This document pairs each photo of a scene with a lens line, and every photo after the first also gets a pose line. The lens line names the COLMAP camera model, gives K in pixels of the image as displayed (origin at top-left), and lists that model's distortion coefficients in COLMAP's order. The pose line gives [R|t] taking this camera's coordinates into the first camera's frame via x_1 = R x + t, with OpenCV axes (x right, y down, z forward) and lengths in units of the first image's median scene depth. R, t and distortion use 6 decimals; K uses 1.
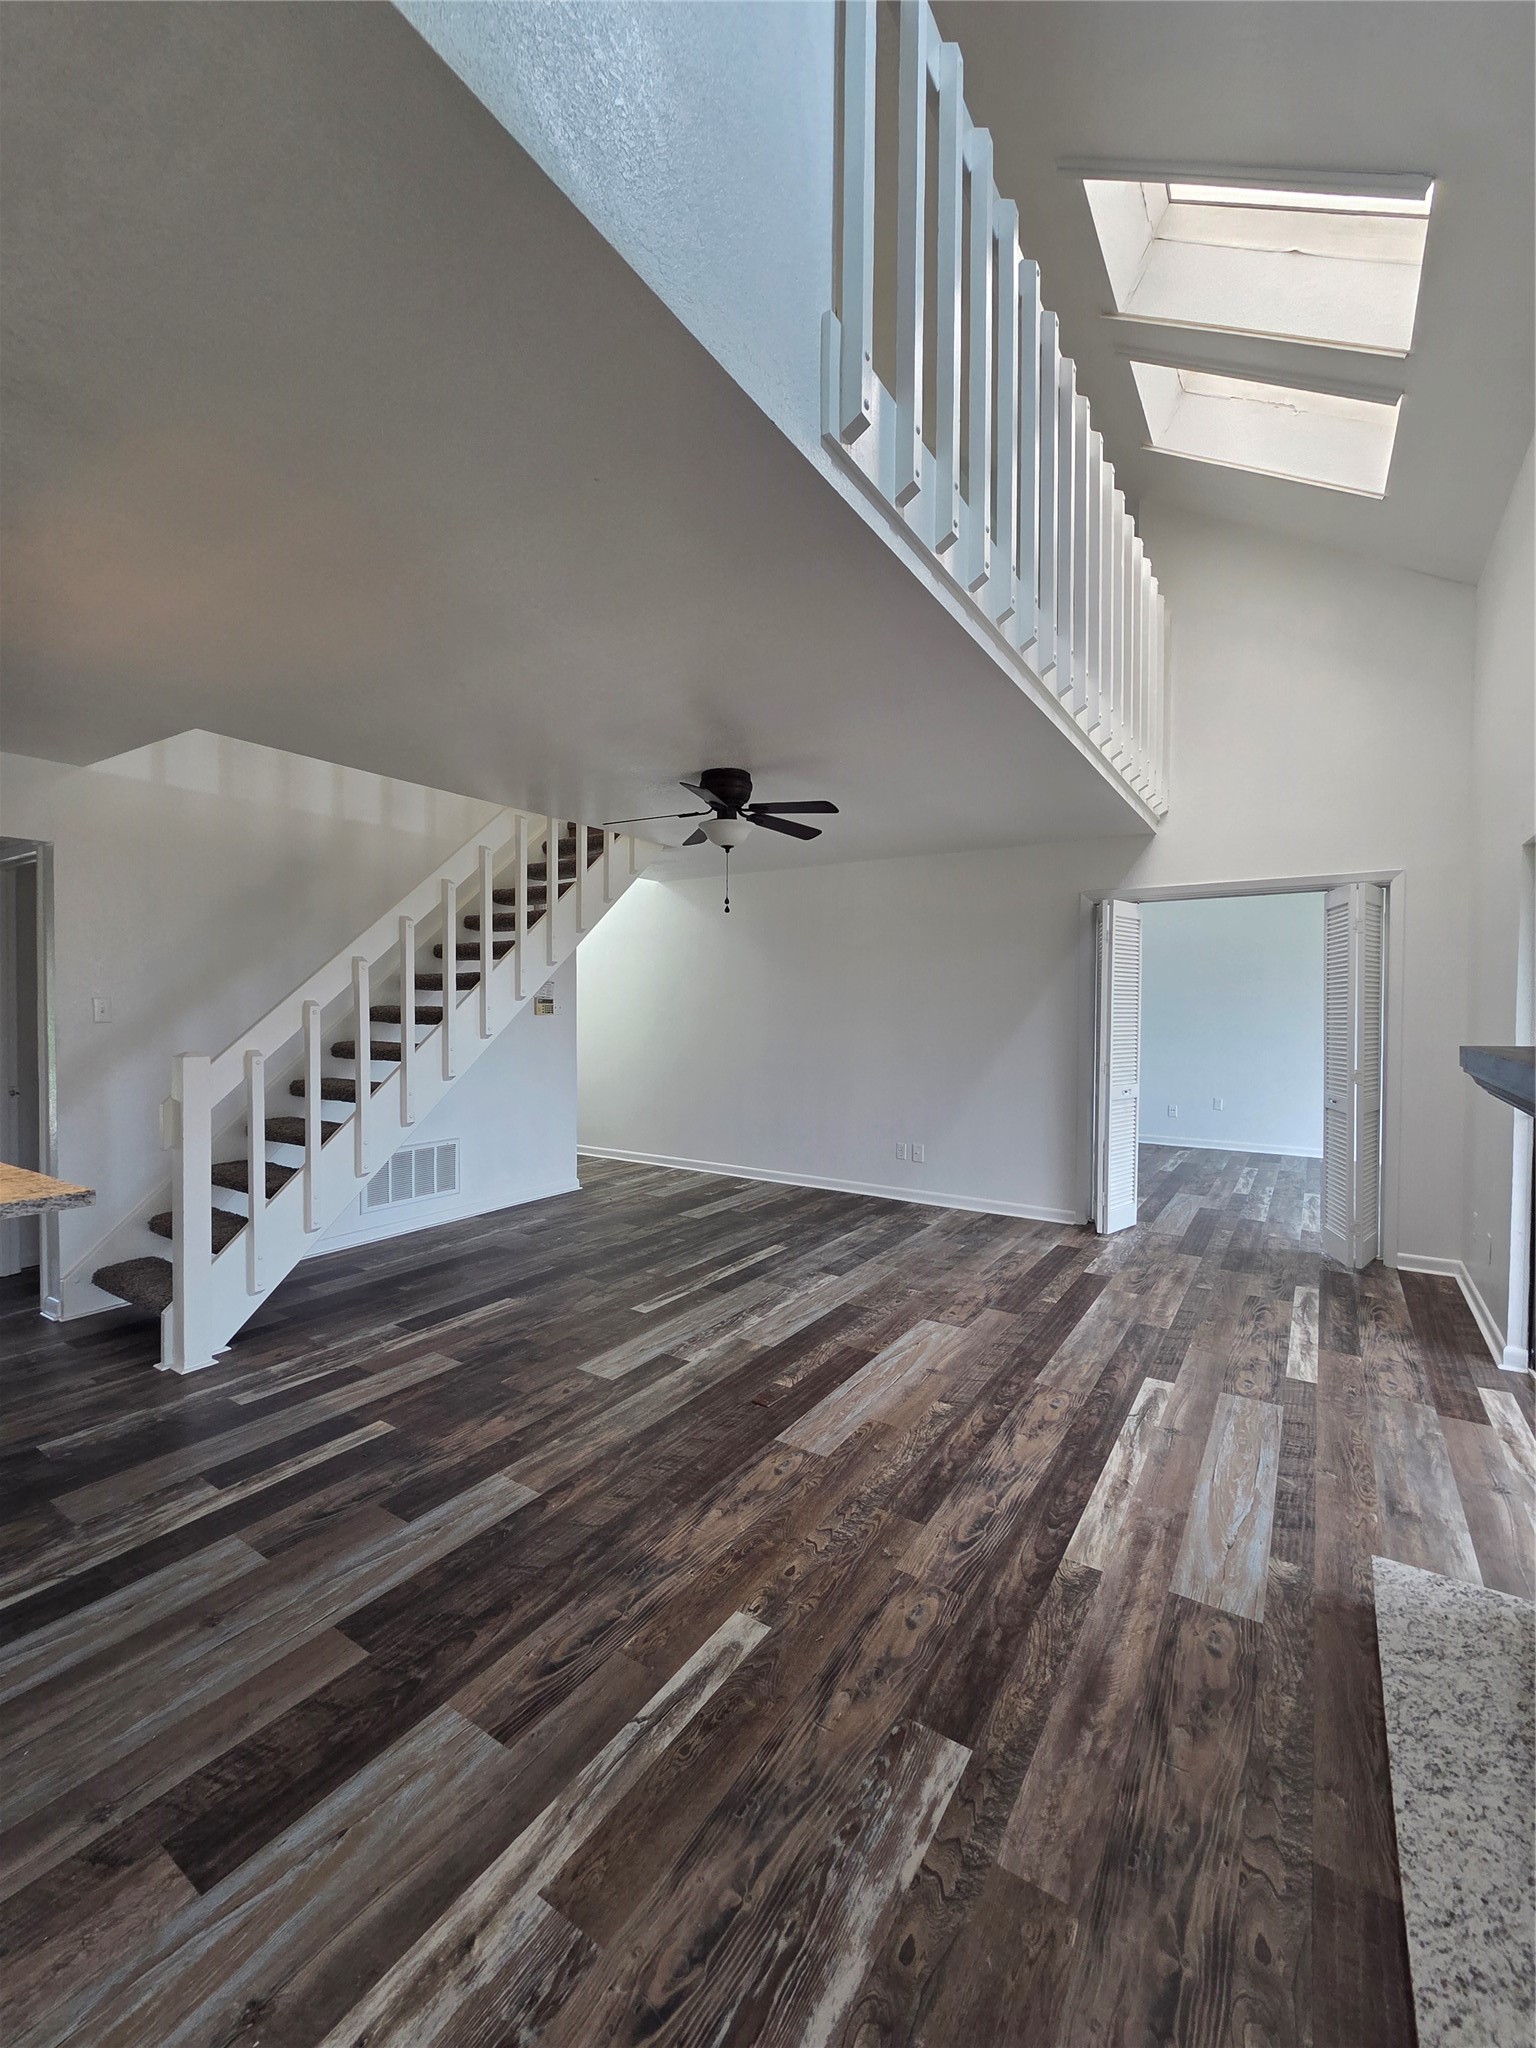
lens RADIAL K [[840.9, 0, 764.8], [0, 840.9, 1019.4], [0, 0, 1]] dist [-0.001960, 0.000707]
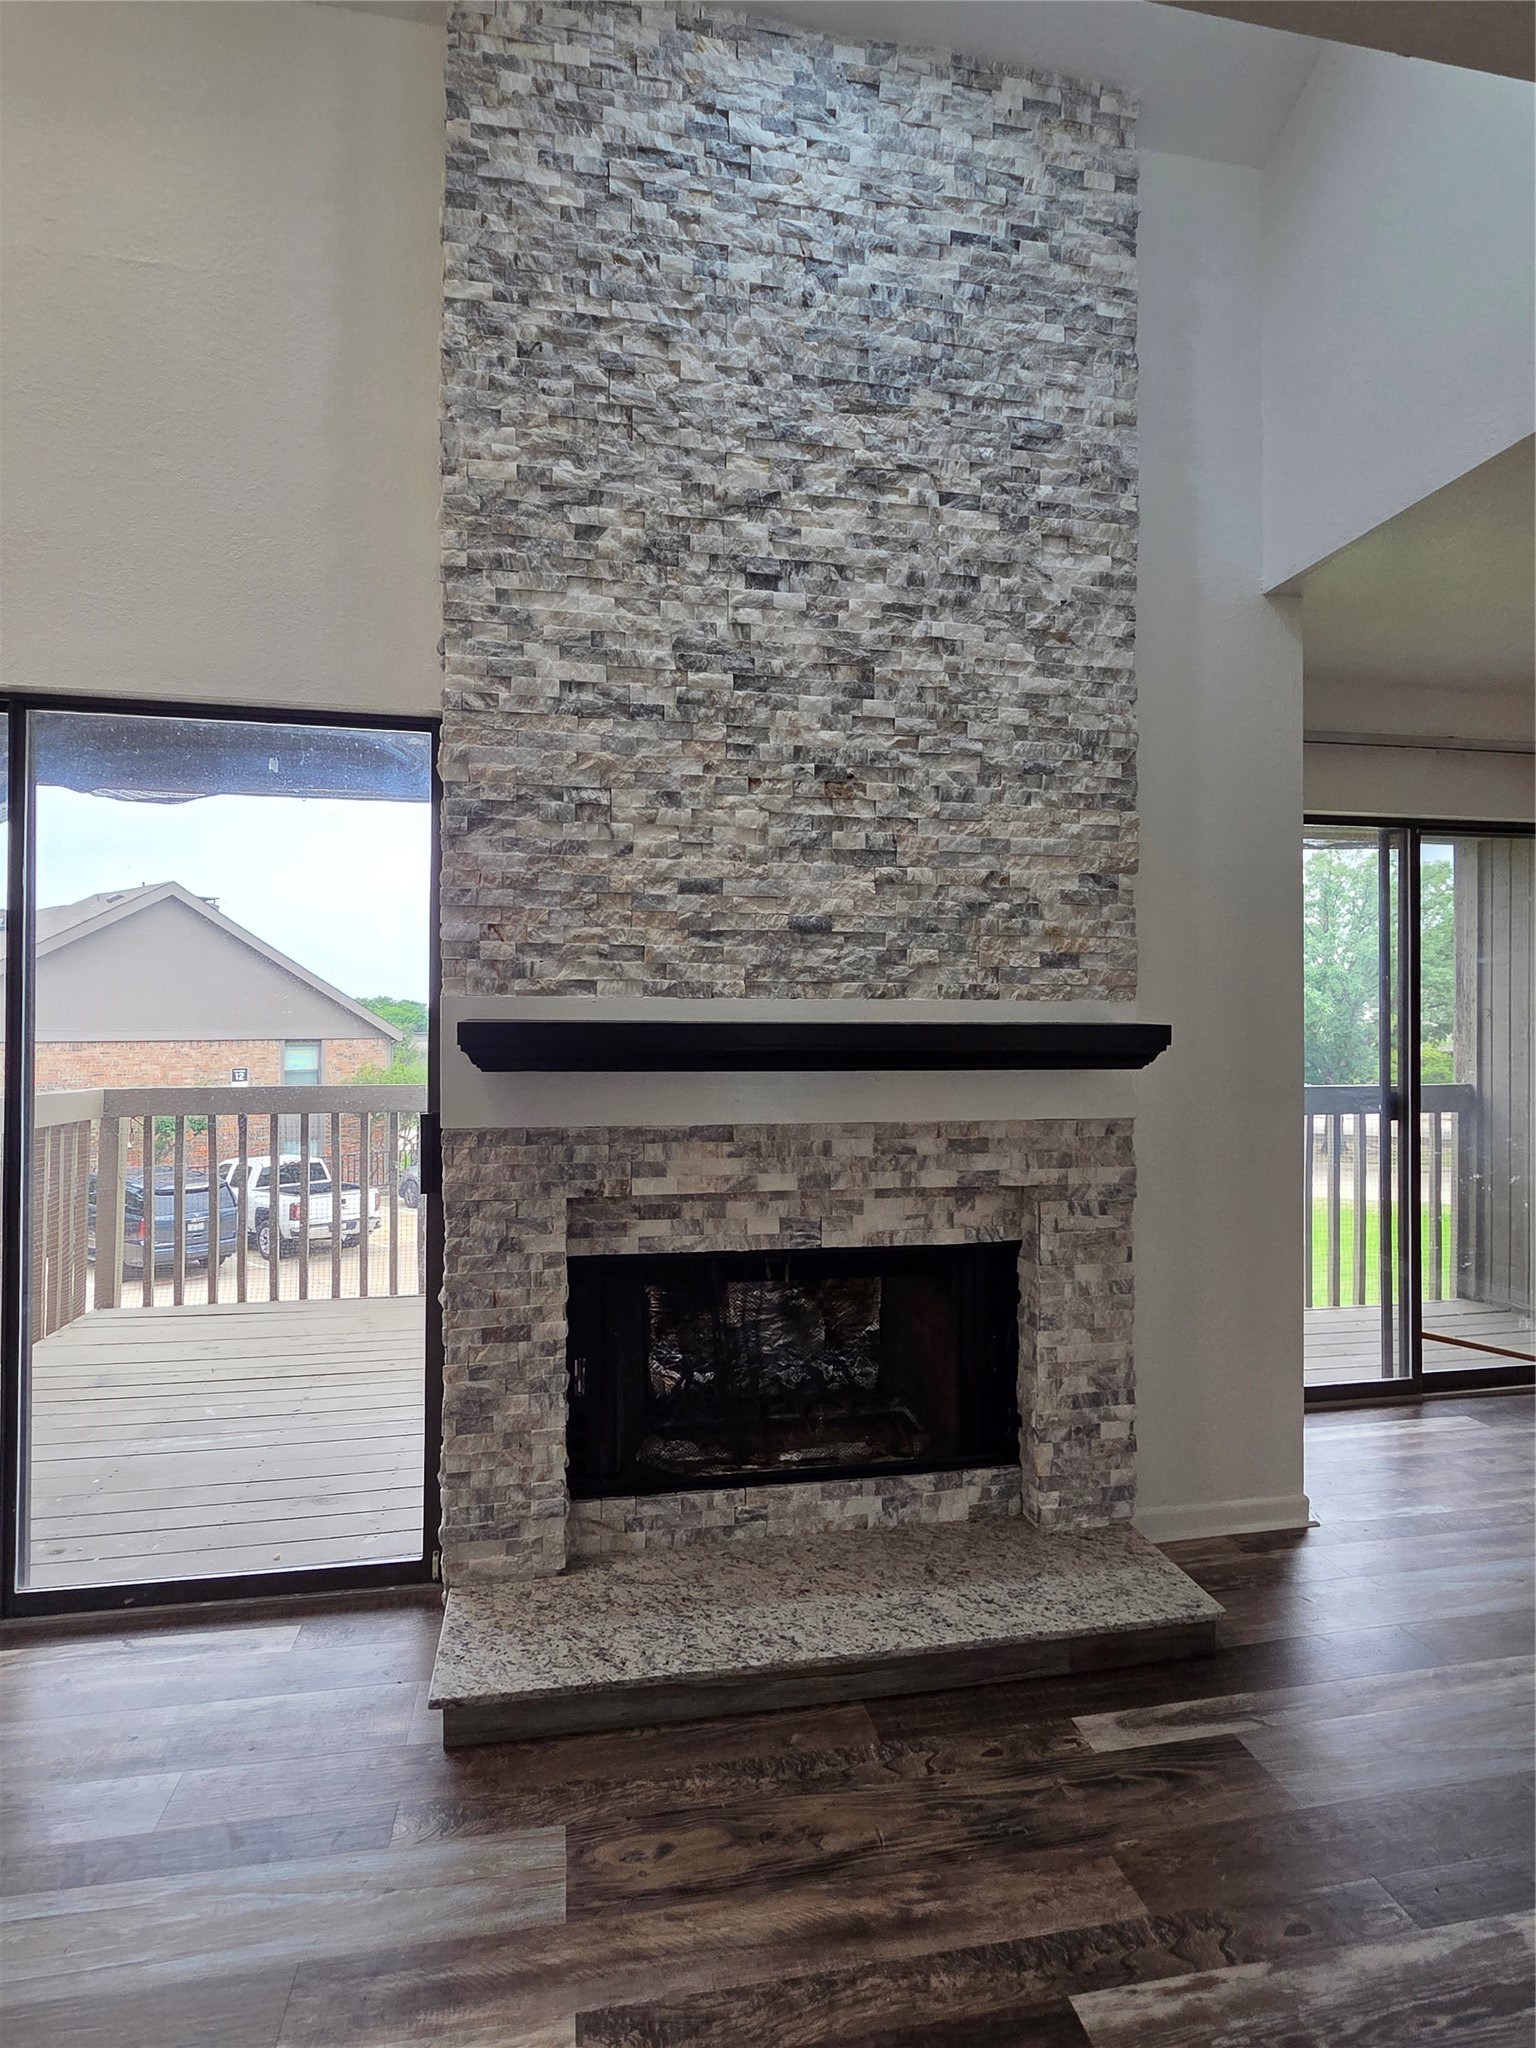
lens RADIAL K [[1076.4, 0, 773.8], [0, 1076.4, 1017.6], [0, 0, 1]] dist [0.001216, -0.002542]
pose [[-0.702503, -0.008766, 0.711627, -0.147059], [0.005892, 0.999818, 0.018132, 0.006786], [-0.711657, 0.016931, -0.702323, 1.187207]]
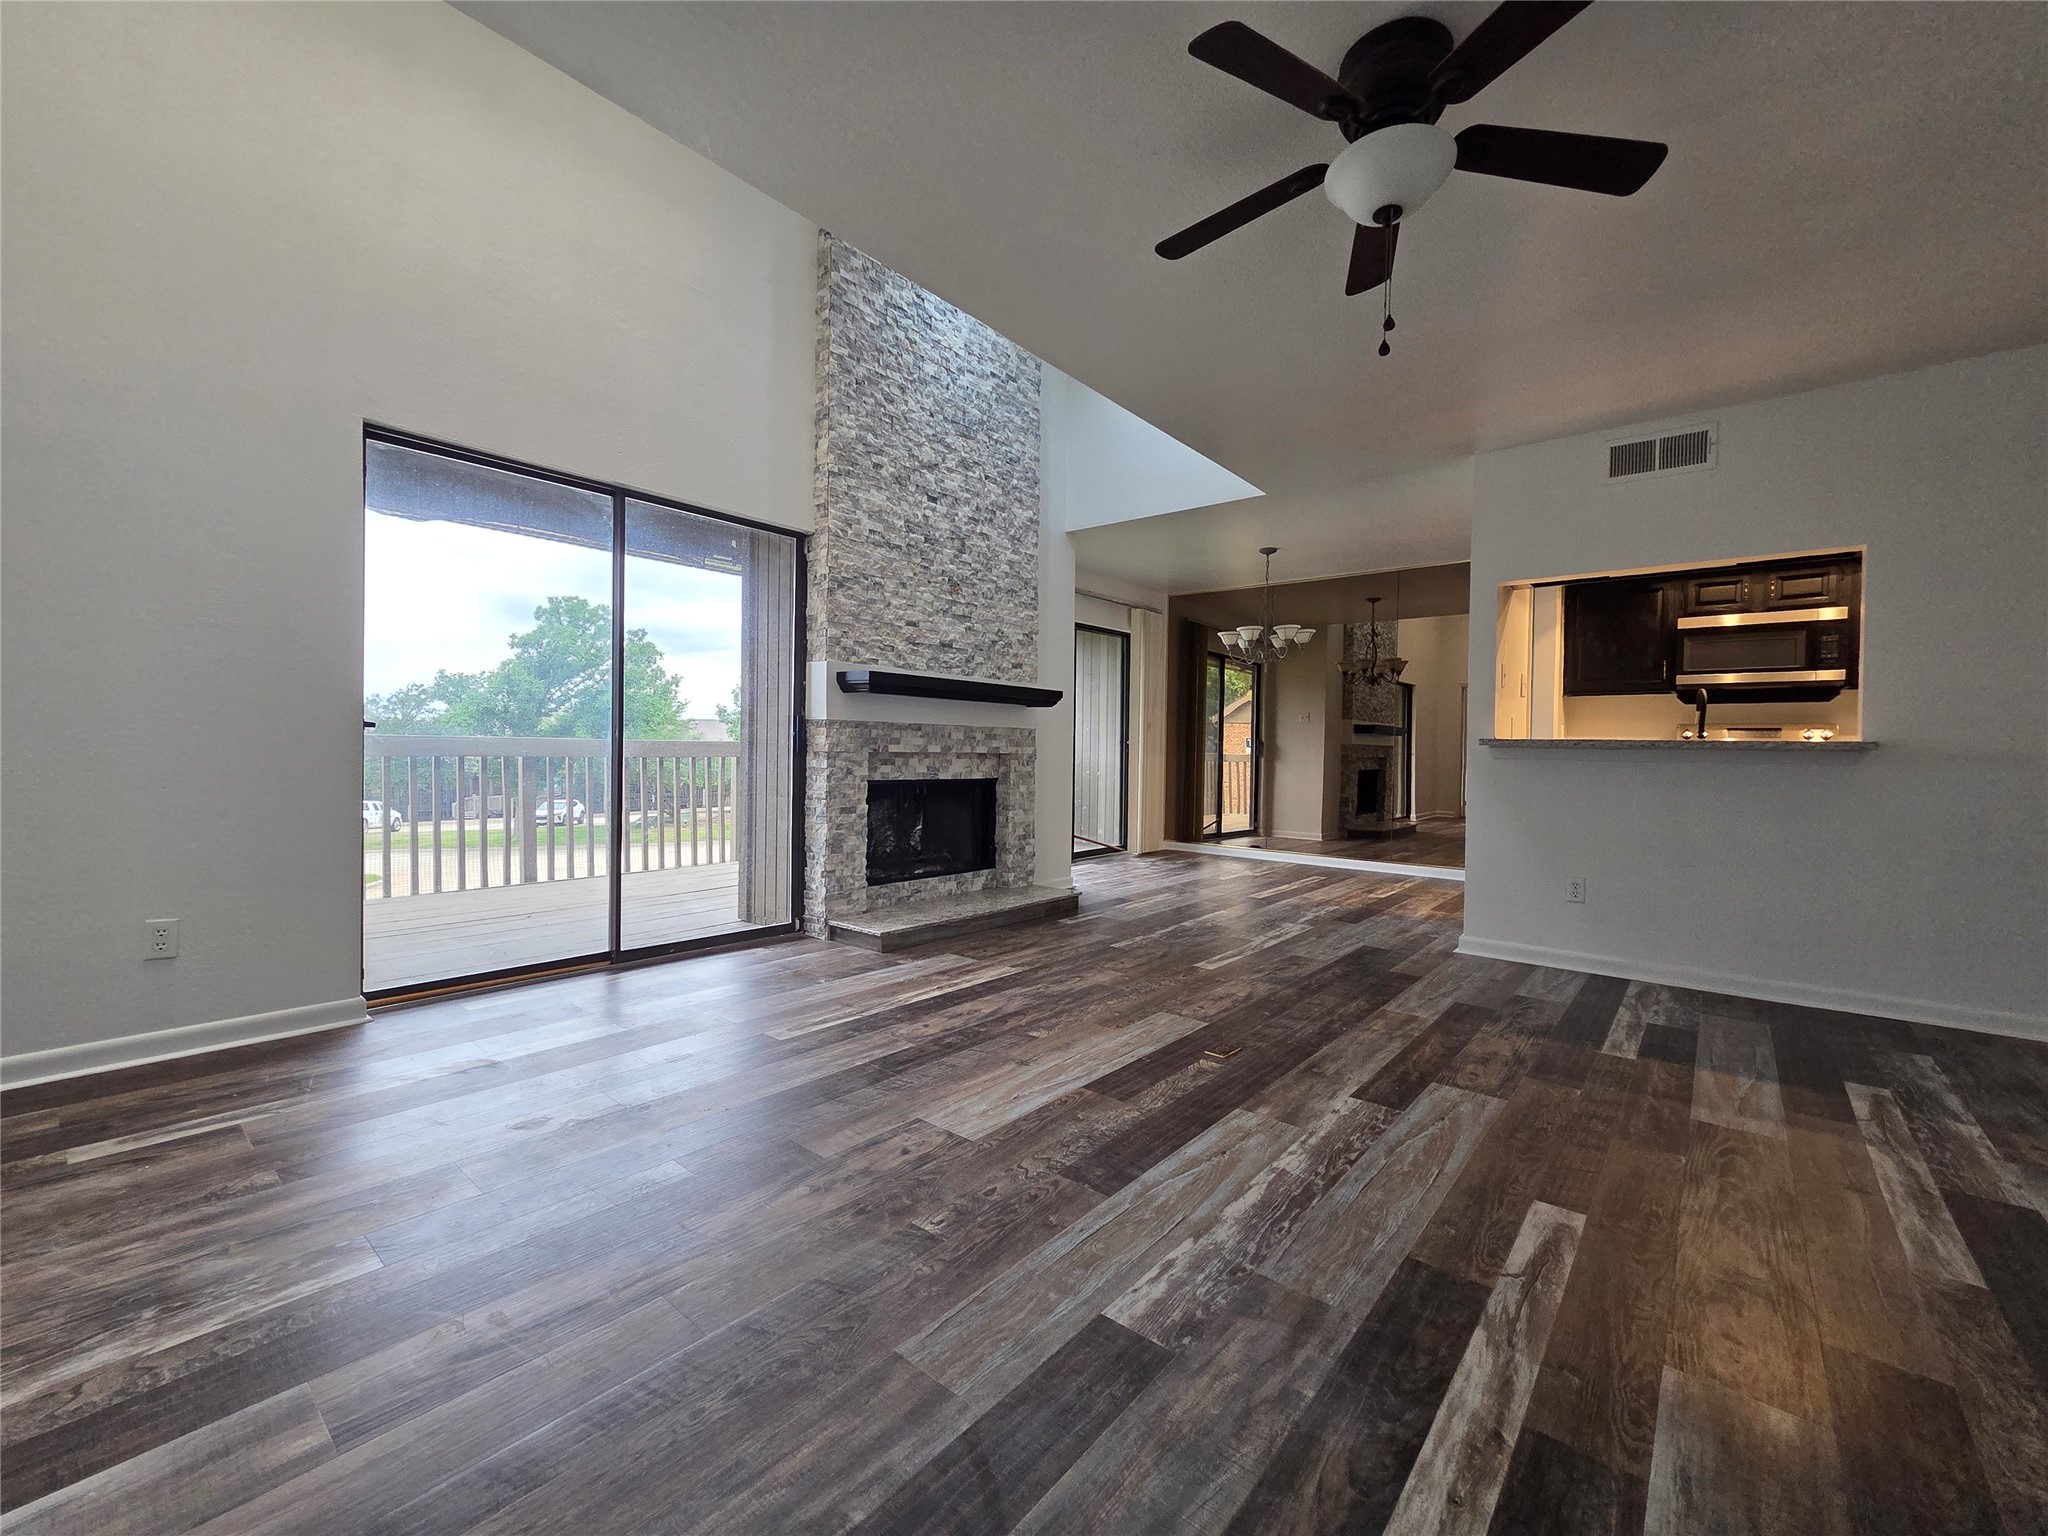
lens RADIAL K [[840.9, 0, 1019.9], [0, 840.9, 764.8], [0, 0, 1]] dist [-0.001960, 0.000707]
pose [[-0.993463, -0.021198, 0.112165, 0.157525], [-0.017188, 0.999182, 0.036597, 0.142458], [-0.112849, 0.034430, -0.993015, 2.359412]]
